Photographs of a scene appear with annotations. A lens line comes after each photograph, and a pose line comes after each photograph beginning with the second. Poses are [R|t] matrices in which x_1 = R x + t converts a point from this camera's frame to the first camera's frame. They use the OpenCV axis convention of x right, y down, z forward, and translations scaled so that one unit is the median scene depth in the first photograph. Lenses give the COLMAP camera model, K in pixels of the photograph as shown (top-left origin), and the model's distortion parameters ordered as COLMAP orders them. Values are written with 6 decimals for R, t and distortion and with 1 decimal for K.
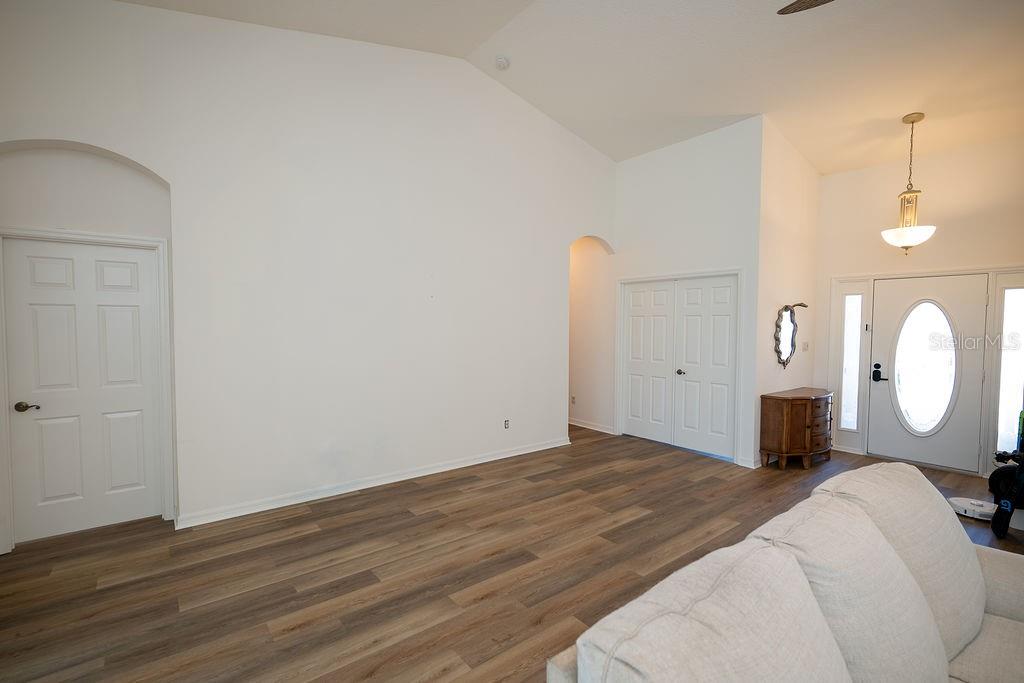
lens RADIAL K [[472.9, 0, 512.0], [0, 472.9, 341.5], [0, 0, 1]] dist [0.000351, -0.000090]
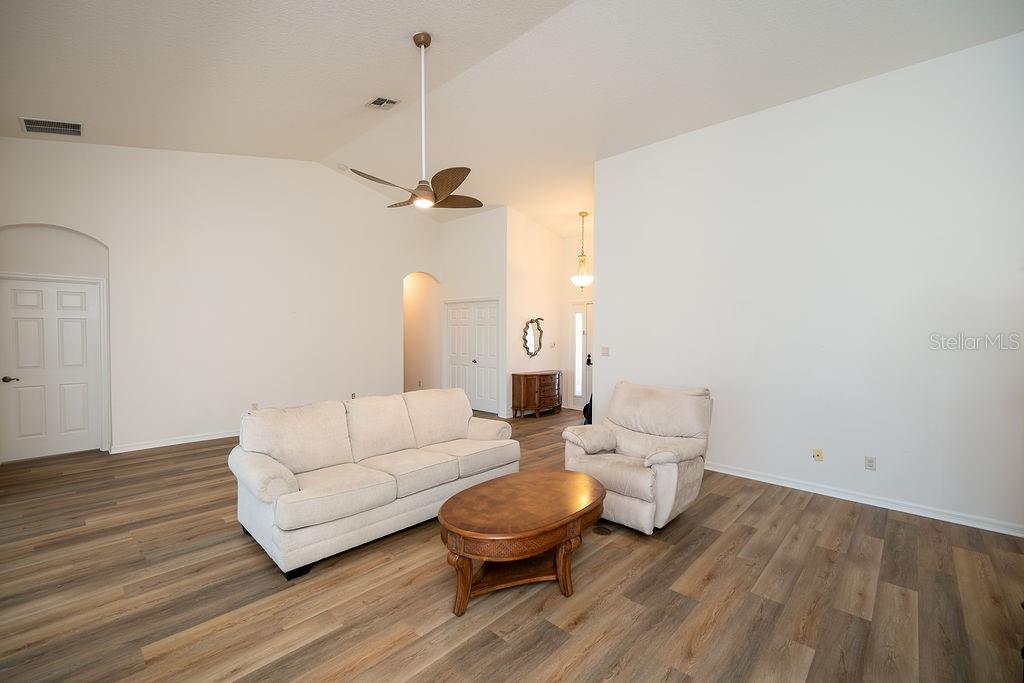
lens RADIAL K [[442.0, 0, 526.8], [0, 442.0, 339.6], [0, 0, 1]] dist [0.001337, 0.000867]
pose [[0.987865, -0.003206, 0.155279, 0.349922], [0.006342, 0.999786, -0.019704, 0.025982], [-0.155183, 0.020449, 0.987674, -0.545944]]
